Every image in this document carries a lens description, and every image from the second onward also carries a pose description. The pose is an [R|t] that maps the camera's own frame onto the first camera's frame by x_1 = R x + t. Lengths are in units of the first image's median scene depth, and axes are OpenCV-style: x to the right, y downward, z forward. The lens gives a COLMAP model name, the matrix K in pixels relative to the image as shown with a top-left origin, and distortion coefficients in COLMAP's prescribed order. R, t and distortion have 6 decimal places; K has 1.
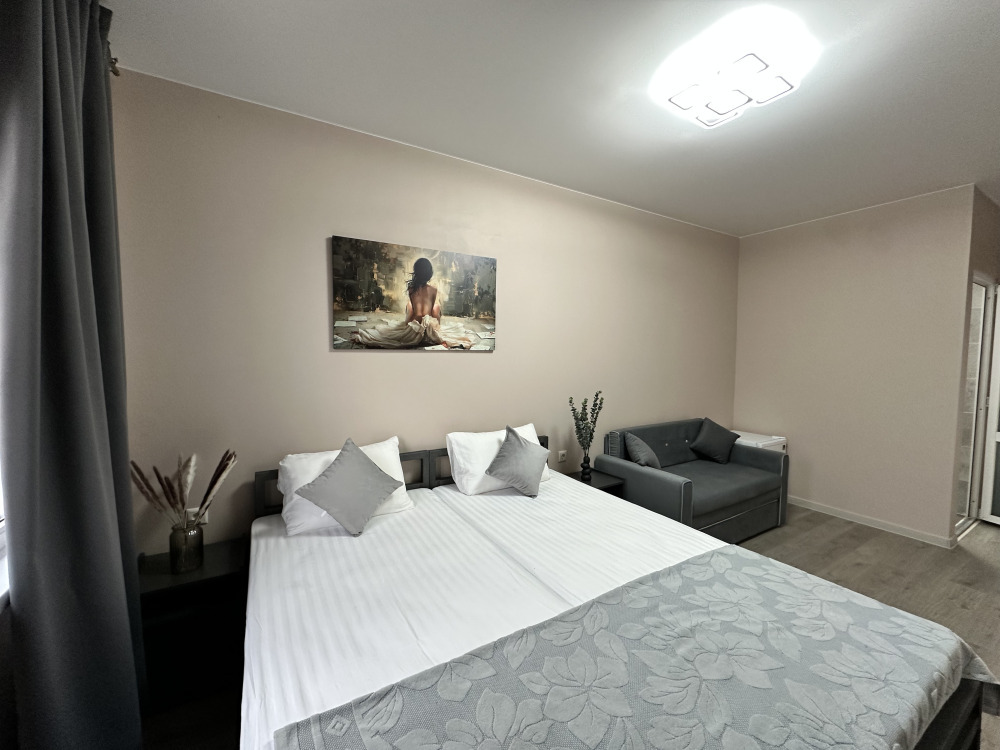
lens RADIAL K [[402.6, 0, 500.4], [0, 402.6, 373.8], [0, 0, 1]] dist [-0.006062, 0.000014]
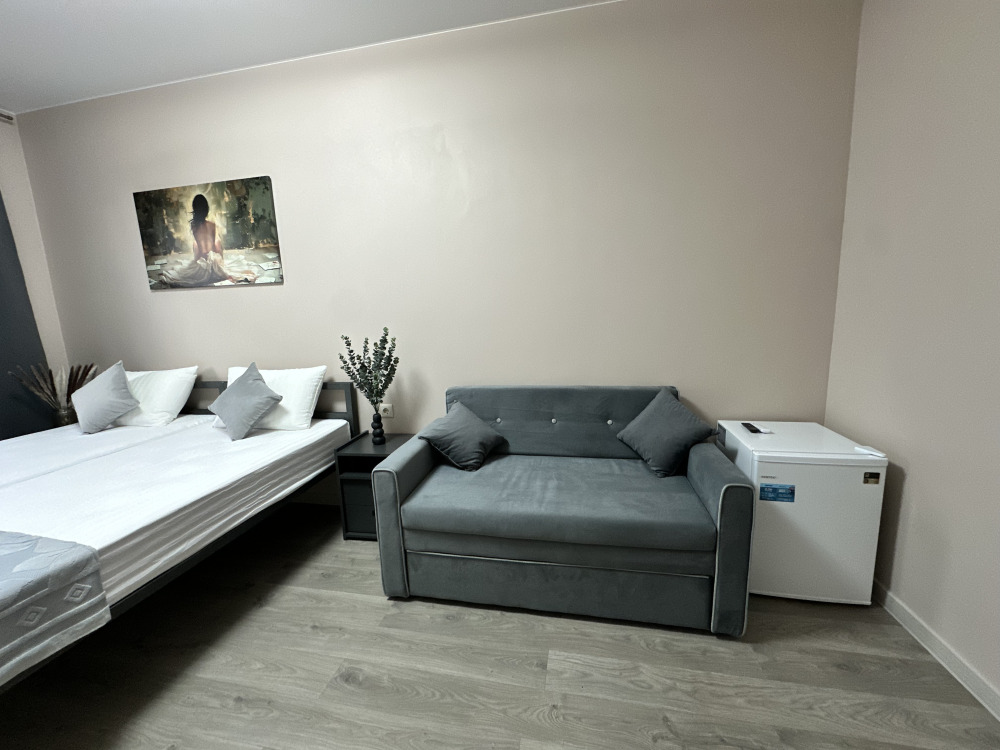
lens RADIAL K [[402.6, 0, 503.2], [0, 402.6, 378.2], [0, 0, 1]] dist [-0.006062, 0.000014]
pose [[0.733089, 0.085625, -0.674722, 1.093852], [0.003876, 0.991502, 0.130037, 0.045860], [0.680122, -0.097944, 0.726527, 0.734057]]
